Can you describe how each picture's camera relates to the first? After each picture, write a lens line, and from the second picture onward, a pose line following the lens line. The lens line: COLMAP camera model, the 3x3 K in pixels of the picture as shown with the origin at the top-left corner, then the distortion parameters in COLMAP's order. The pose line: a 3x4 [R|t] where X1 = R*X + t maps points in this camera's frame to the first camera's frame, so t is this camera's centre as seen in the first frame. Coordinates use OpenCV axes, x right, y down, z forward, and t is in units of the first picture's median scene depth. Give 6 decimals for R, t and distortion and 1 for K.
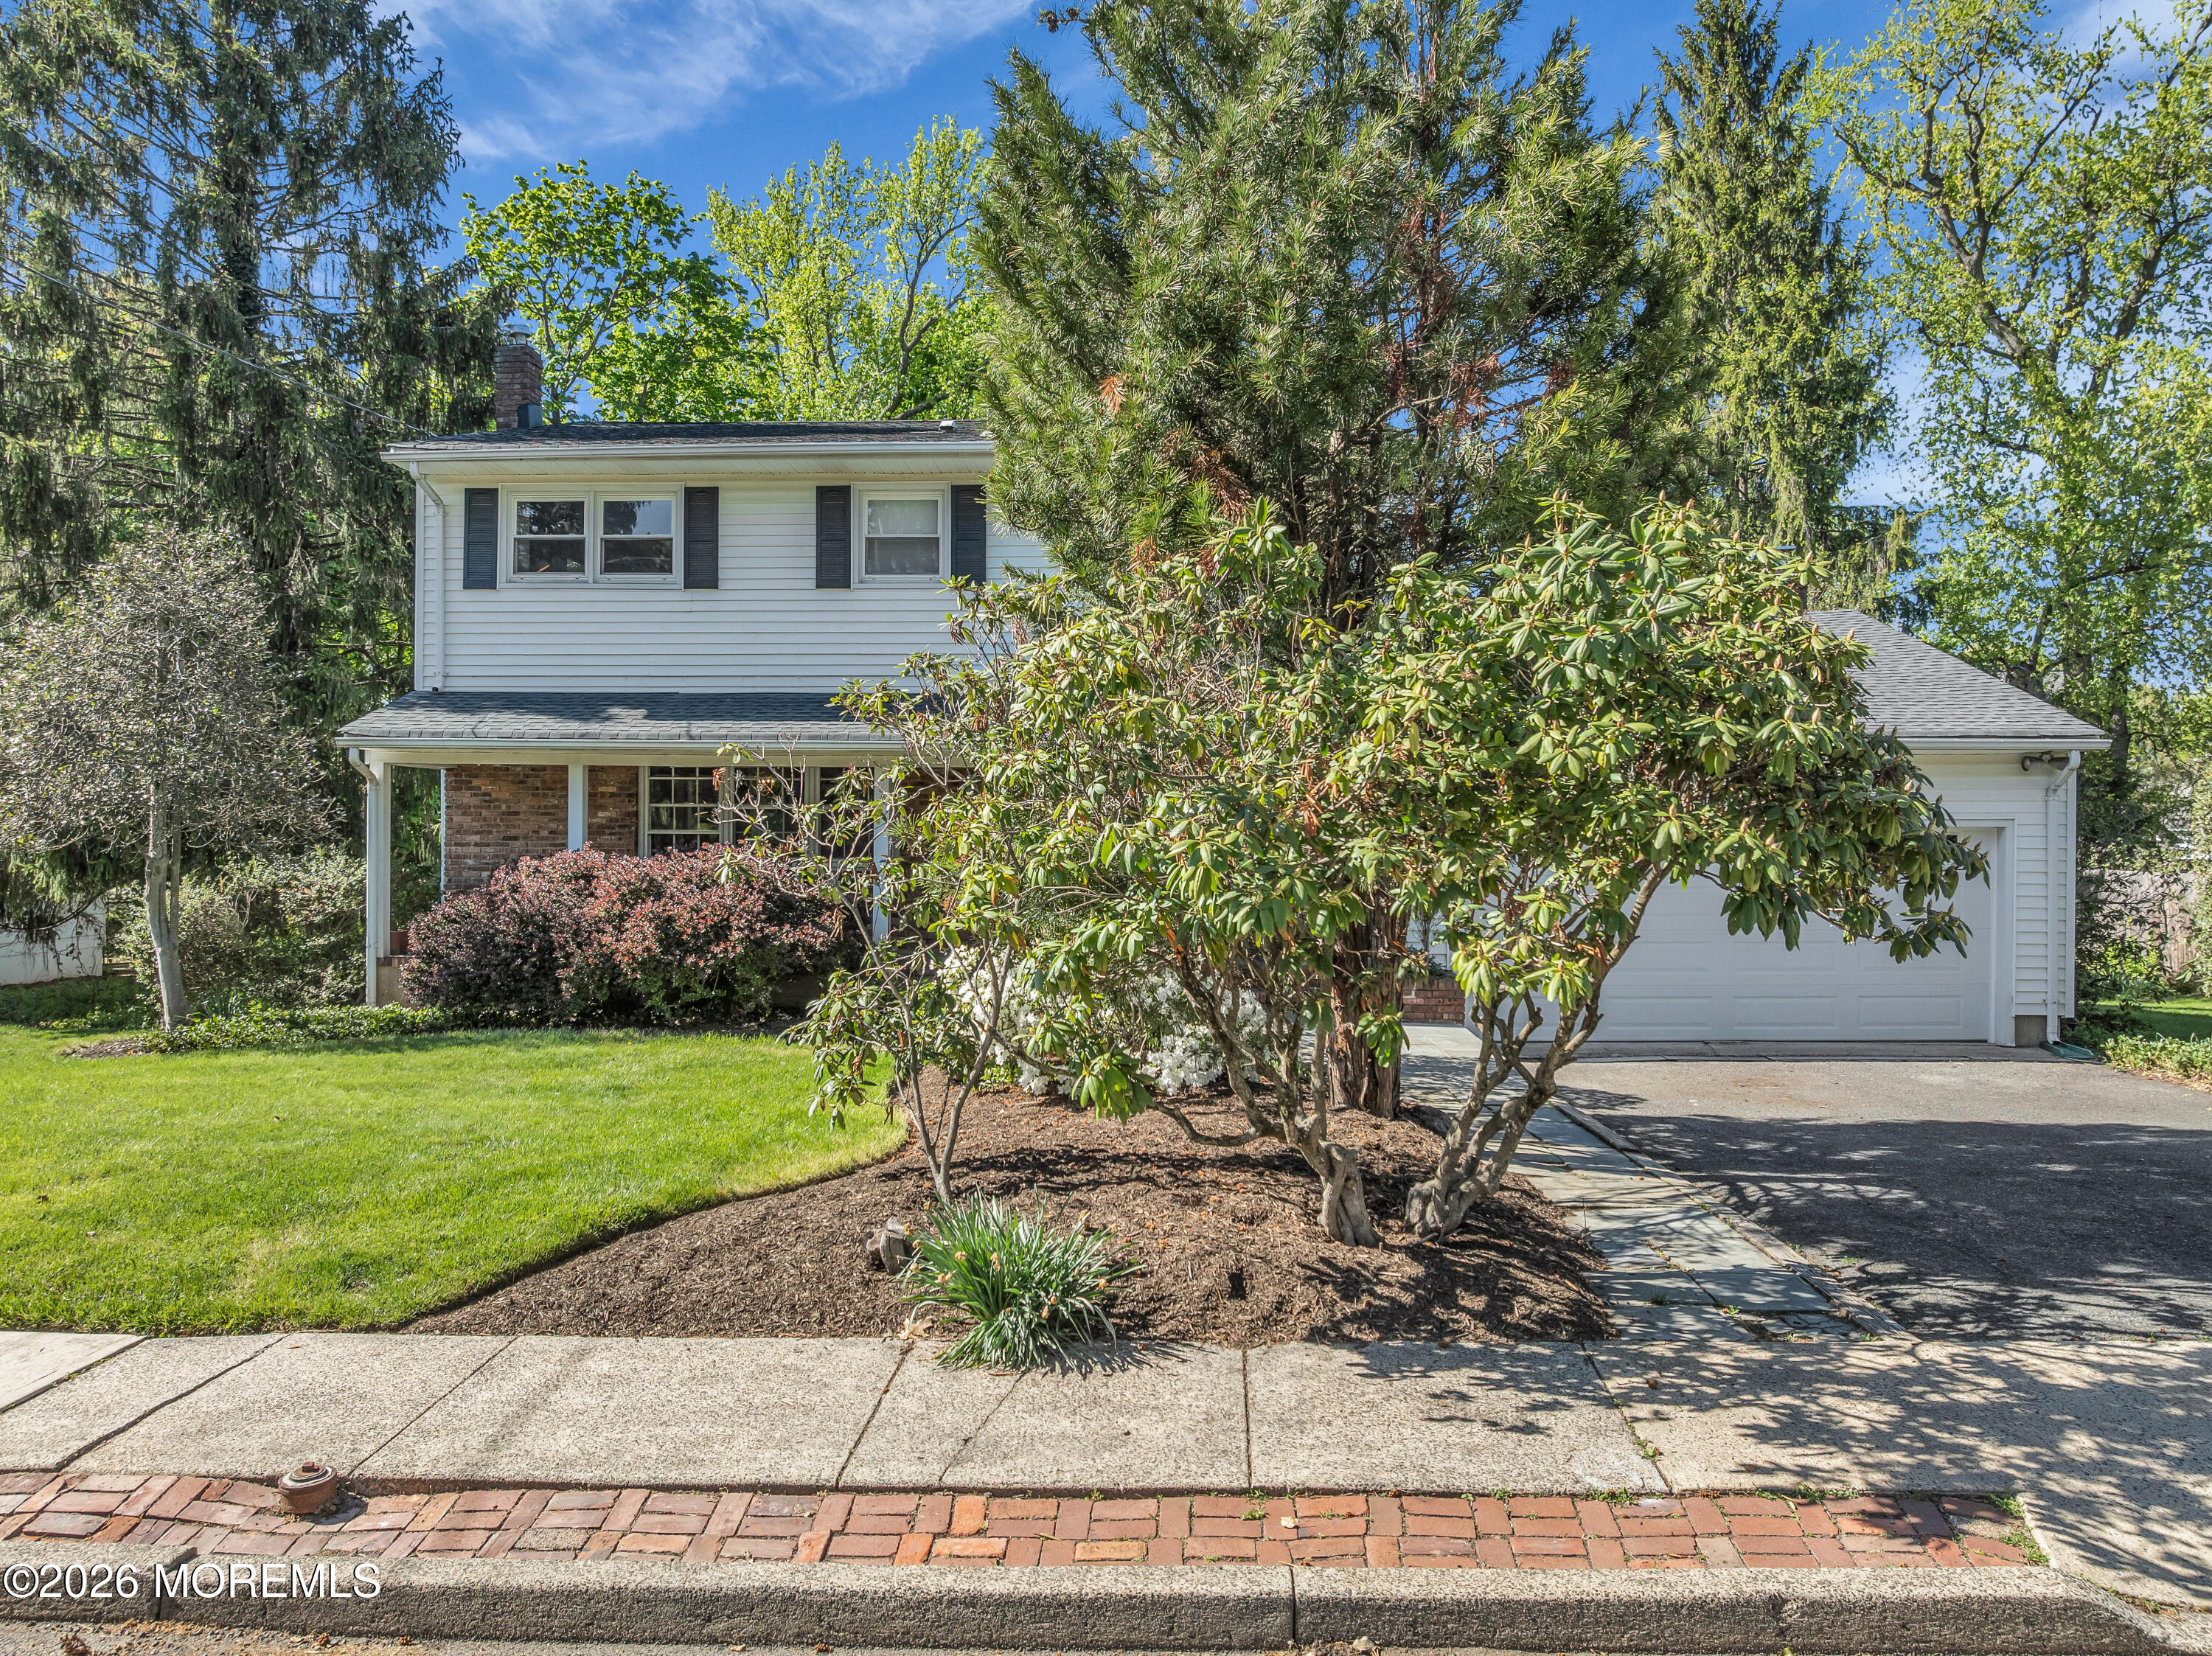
lens RADIAL K [[1605.7, 0, 1089.8], [0, 1605.7, 833.8], [0, 0, 1]] dist [-0.039612, 0.026373]
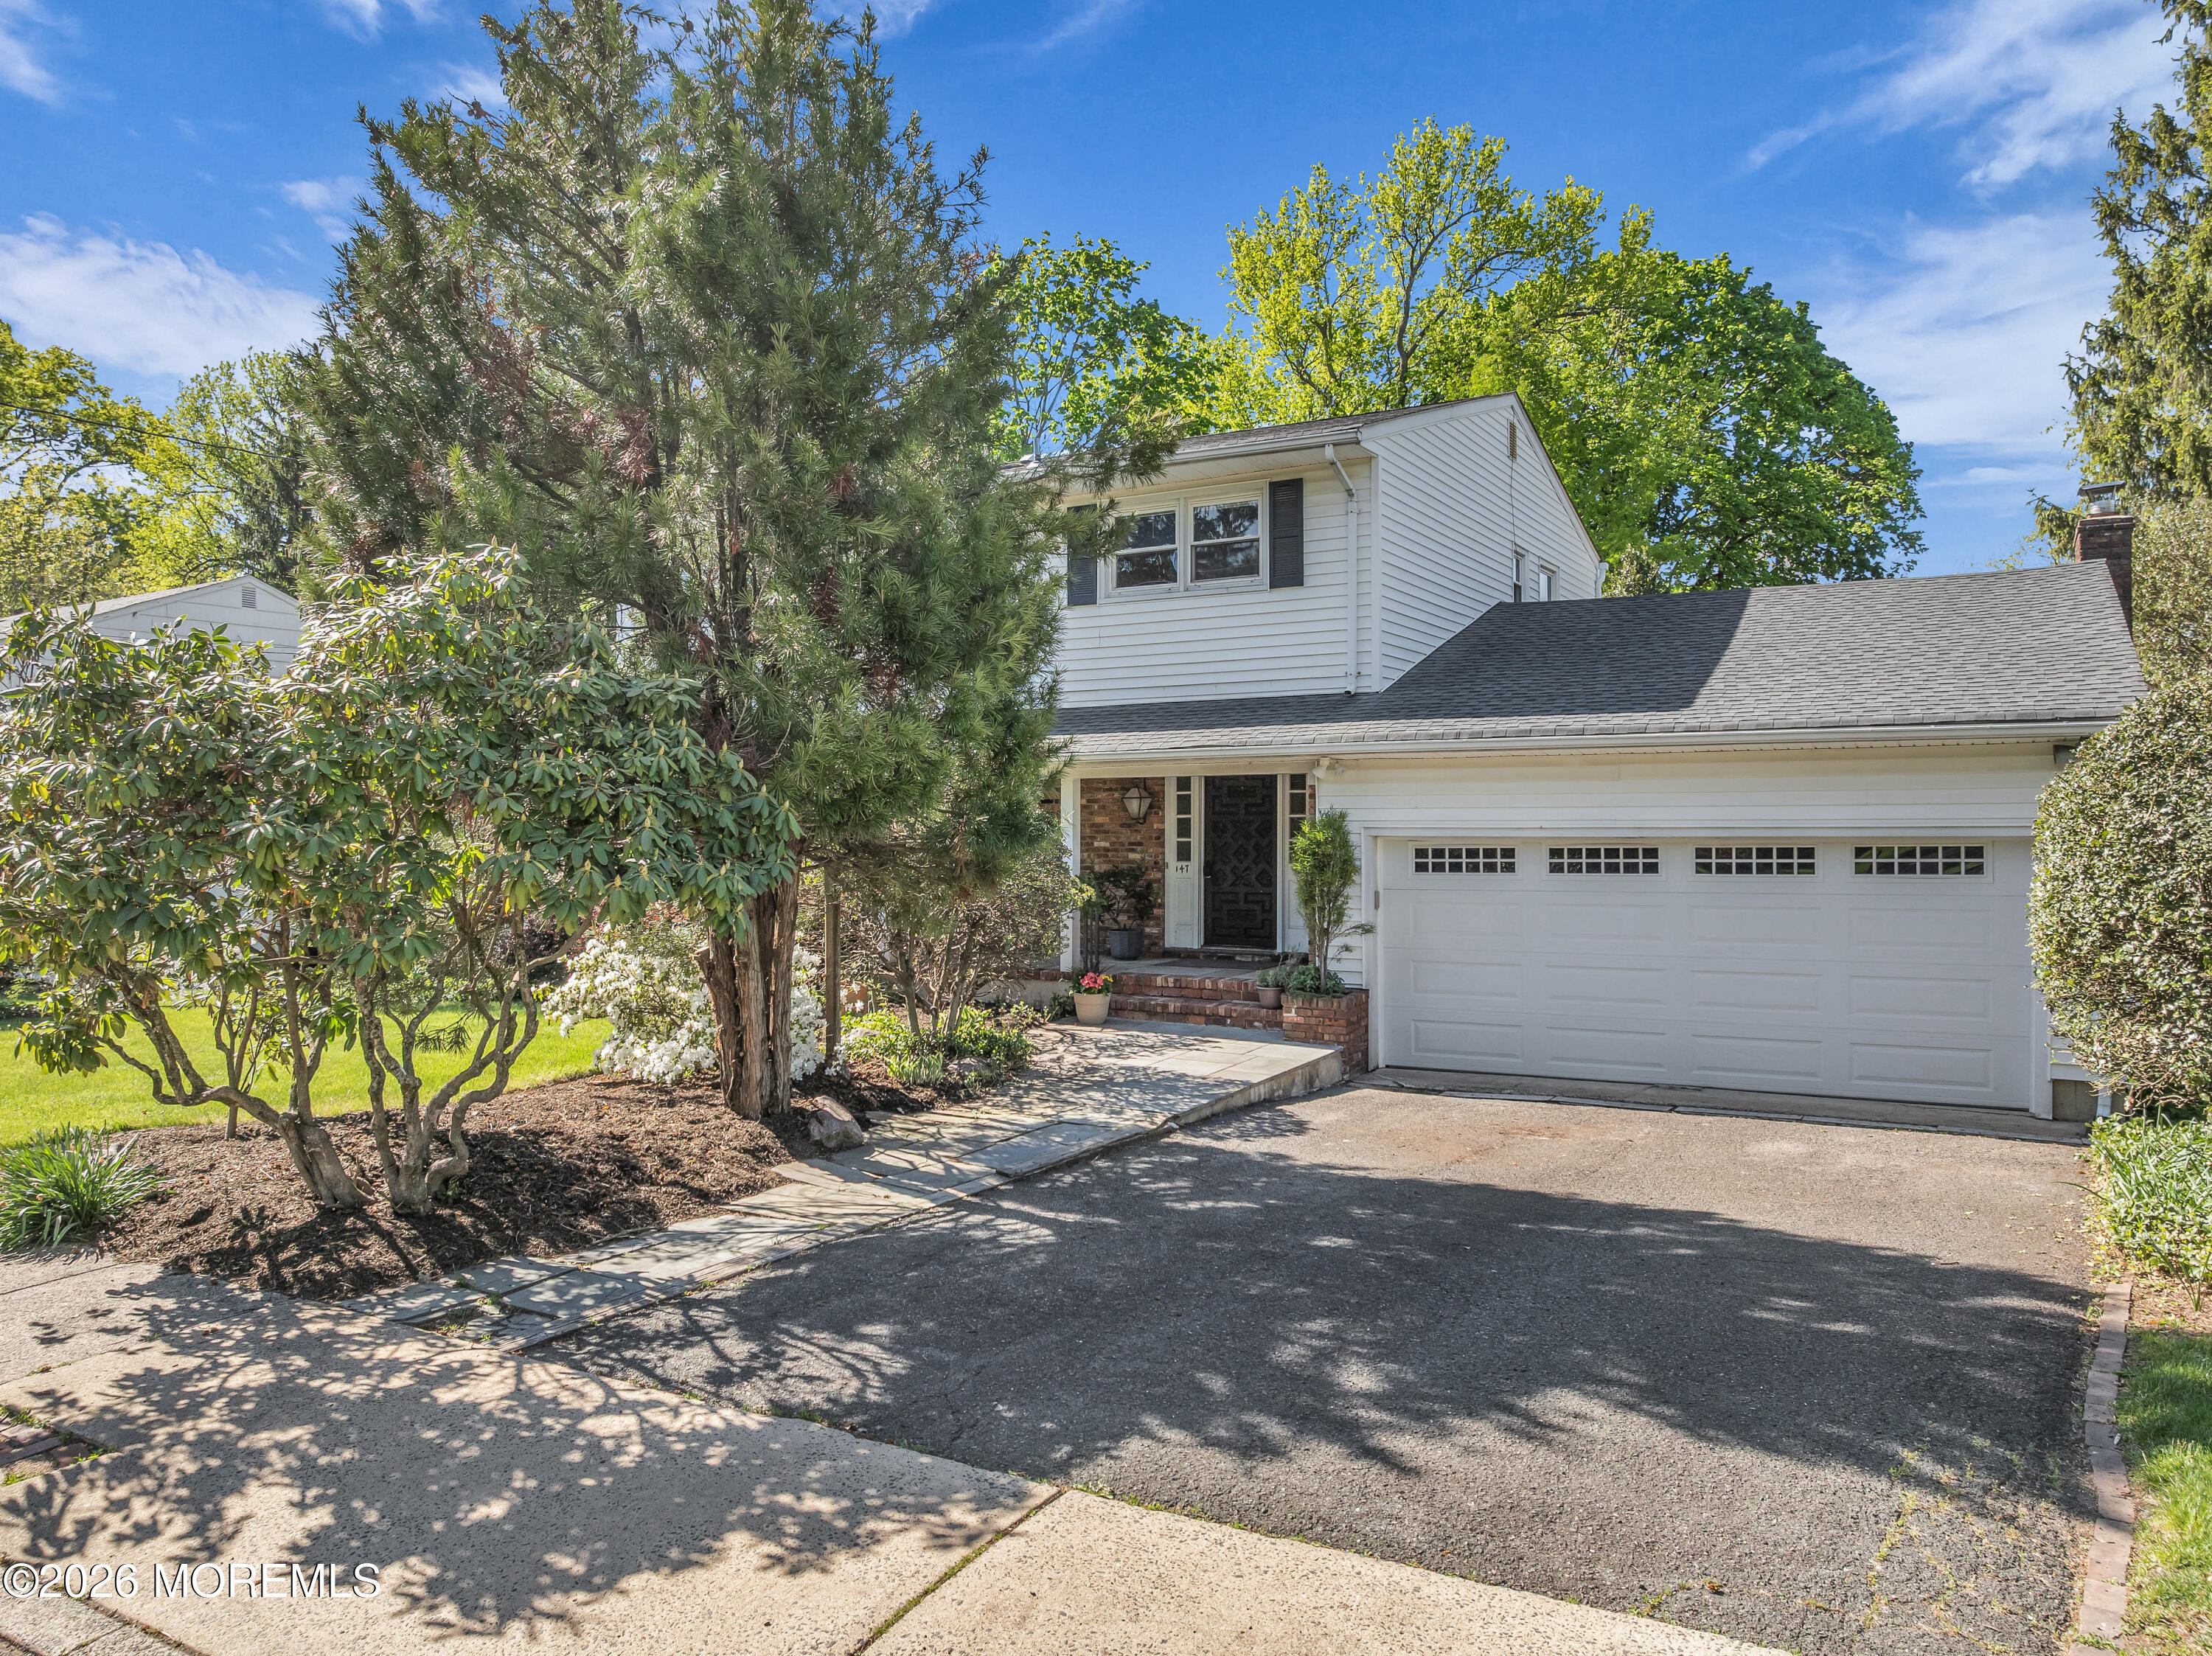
lens RADIAL K [[1605.7, 0, 1049.1], [0, 1605.7, 814.4], [0, 0, 1]] dist [-0.039612, 0.026373]
pose [[0.876523, 0.000621, -0.481359, 1.362638], [-0.003582, 0.999980, -0.005233, -0.022591], [0.481346, 0.006311, 0.876508, 0.270439]]
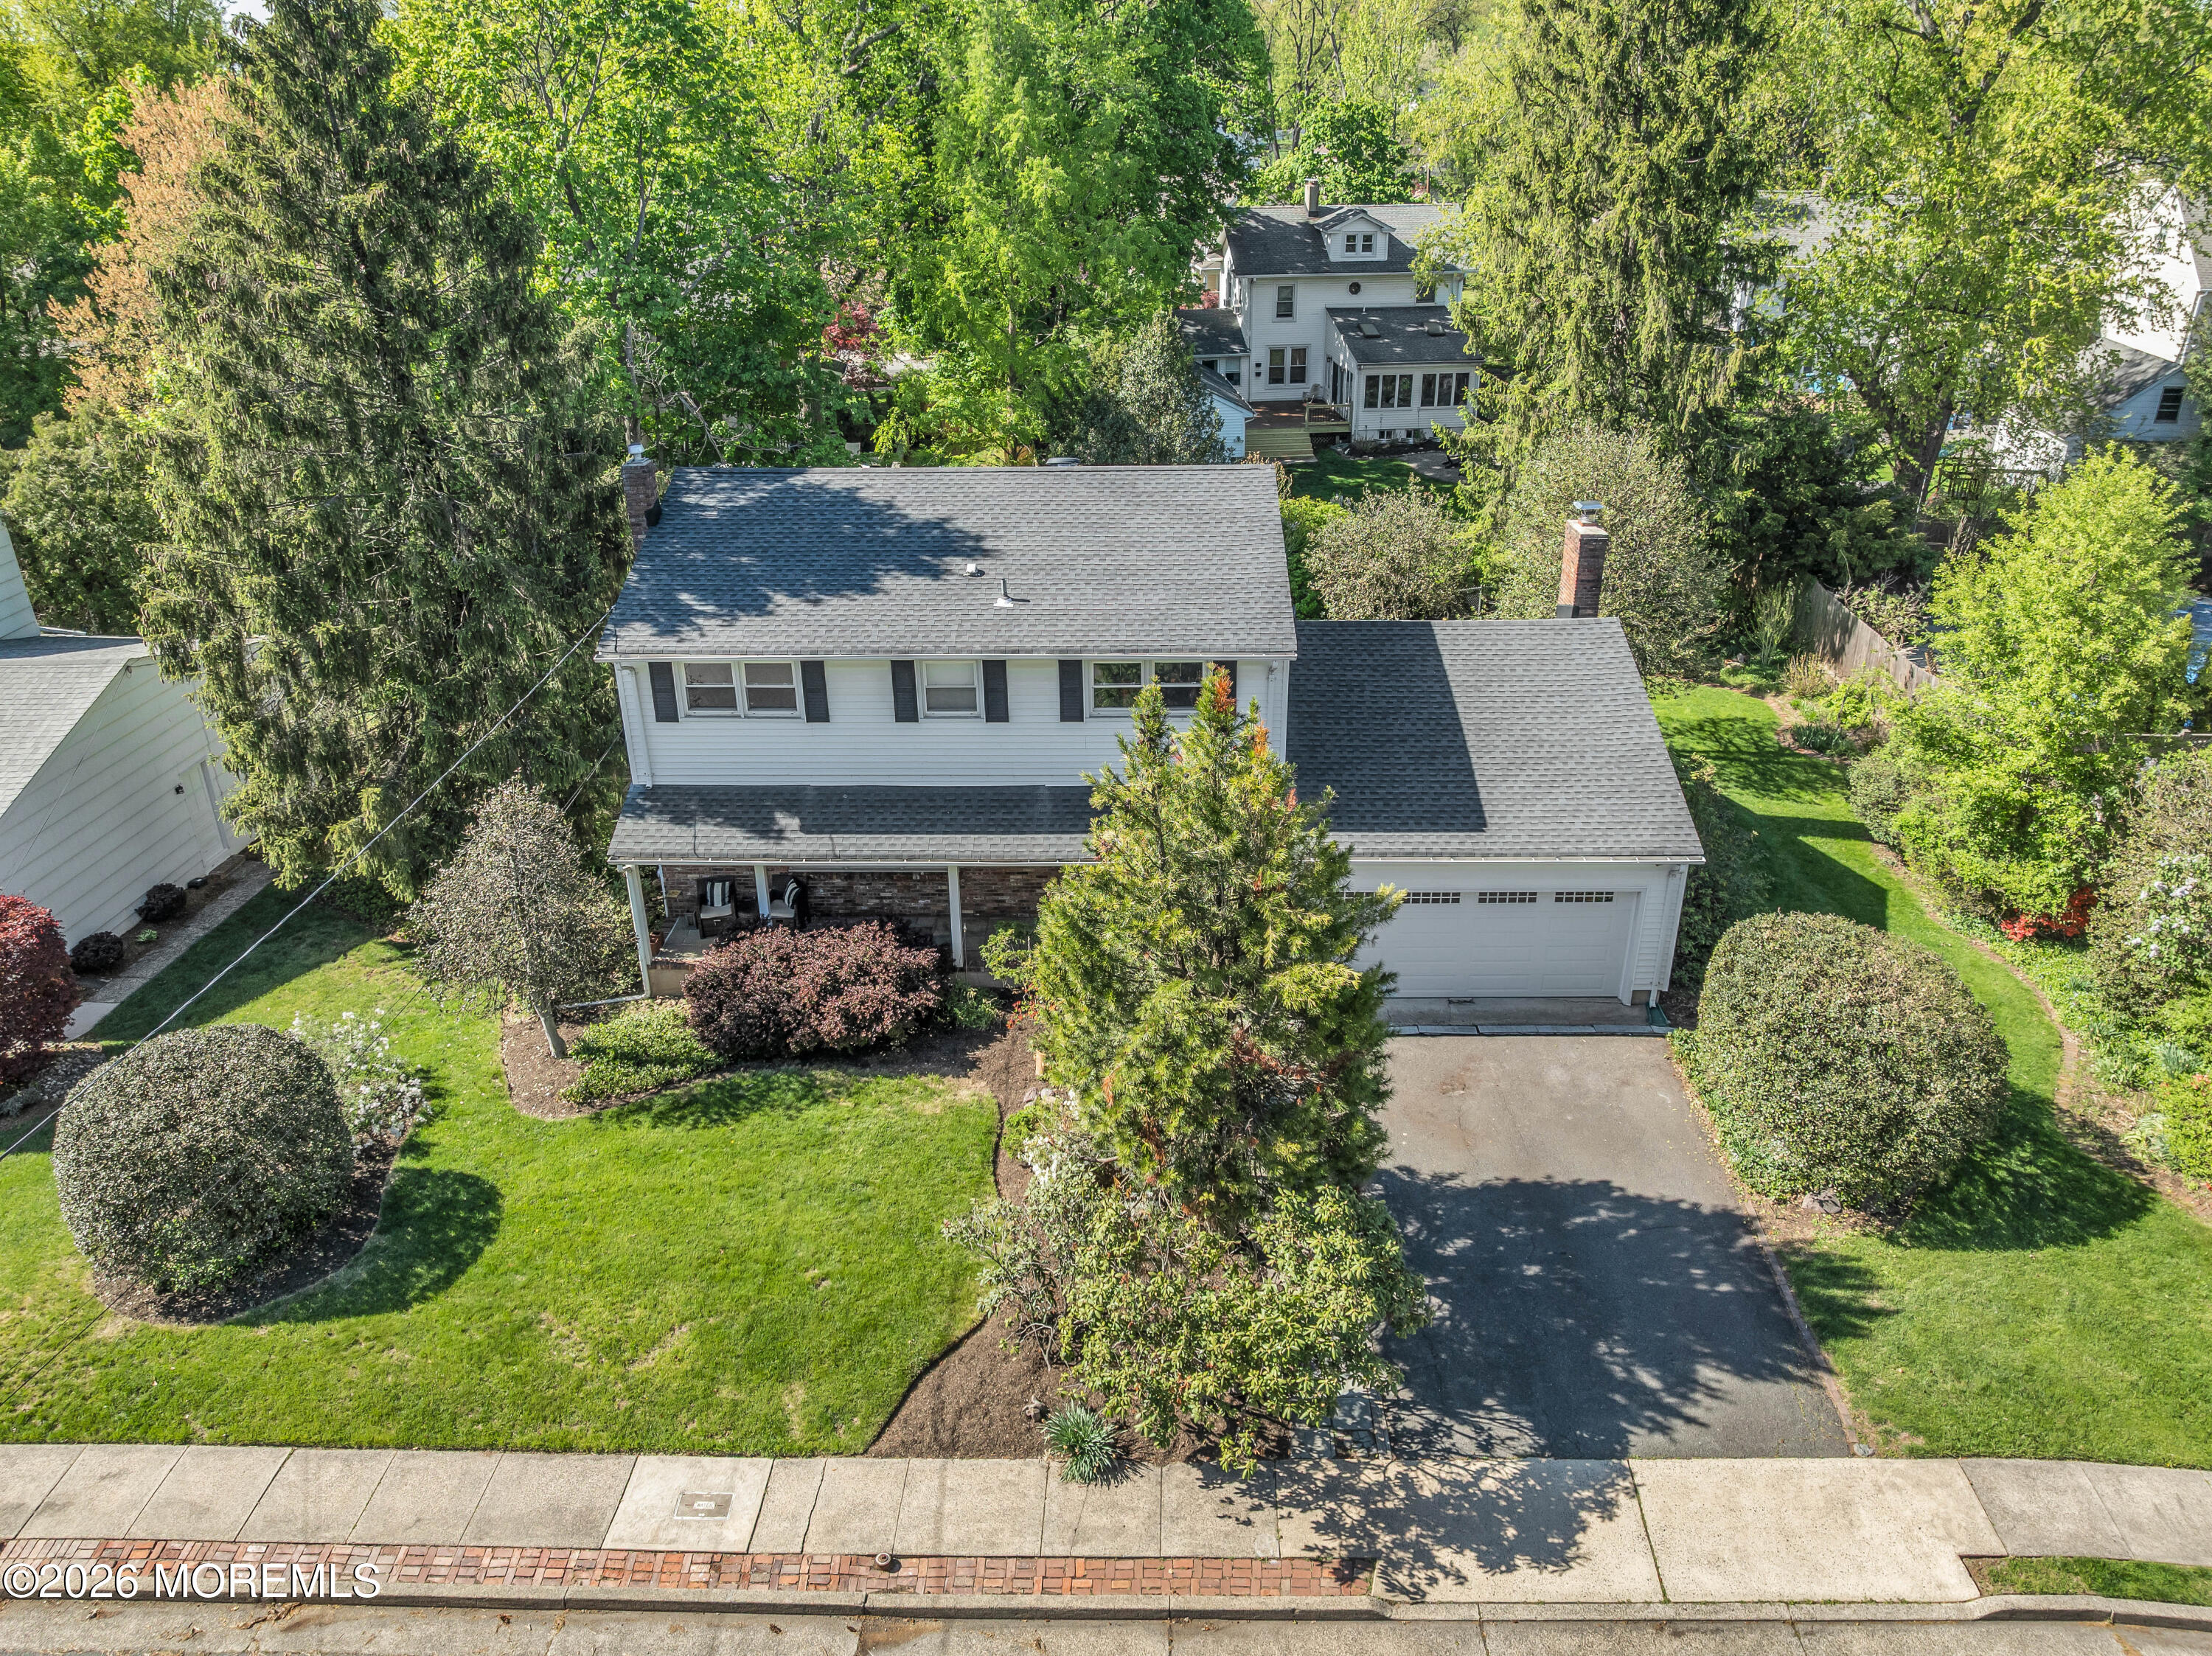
lens RADIAL K [[1605.7, 0, 1068.2], [0, 1605.7, 857.5], [0, 0, 1]] dist [-0.039612, 0.026373]
pose [[0.999531, -0.030492, 0.002744, -0.052862], [0.026055, 0.894292, 0.446724, -2.060822], [-0.016075, -0.446444, 0.894667, -1.162713]]
